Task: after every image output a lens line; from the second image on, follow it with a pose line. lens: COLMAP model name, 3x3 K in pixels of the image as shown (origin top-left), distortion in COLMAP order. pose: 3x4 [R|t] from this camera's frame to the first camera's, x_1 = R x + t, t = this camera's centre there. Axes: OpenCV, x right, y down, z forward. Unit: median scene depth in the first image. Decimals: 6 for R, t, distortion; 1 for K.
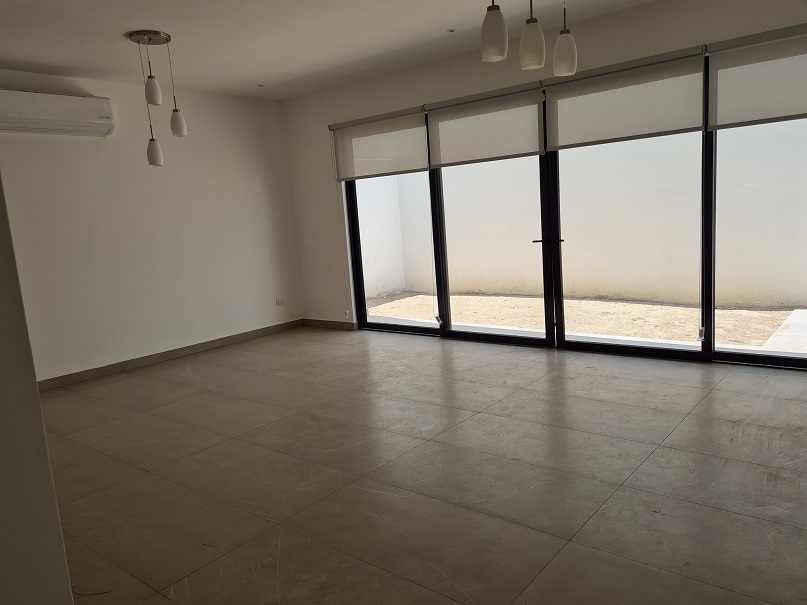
lens RADIAL K [[609.8, 0, 402.9], [0, 609.8, 302.1], [0, 0, 1]] dist [0.024354, -0.000757]
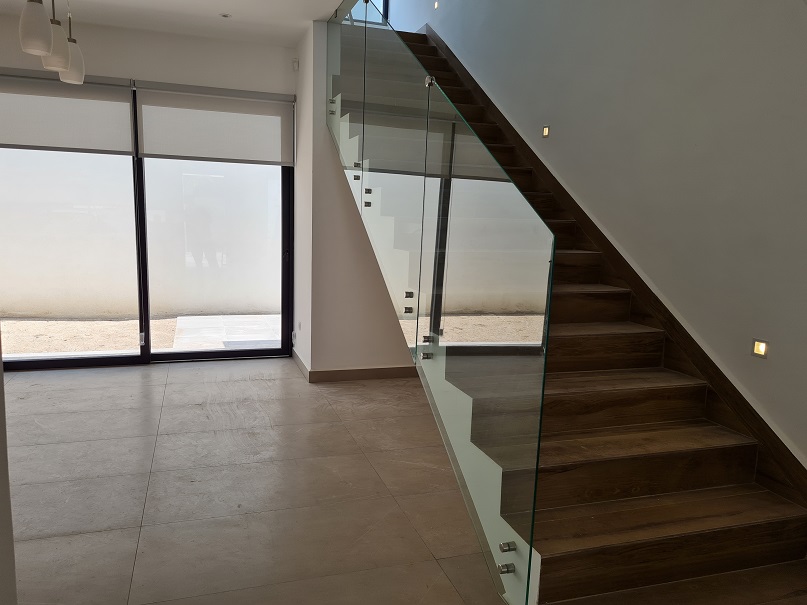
lens RADIAL K [[609.8, 0, 401.6], [0, 609.8, 303.3], [0, 0, 1]] dist [0.024354, -0.000757]
pose [[0.527341, -0.032924, 0.849016, -0.211025], [0.058520, 0.998283, 0.002365, 0.013317], [-0.847636, 0.048438, 0.528362, 0.016965]]
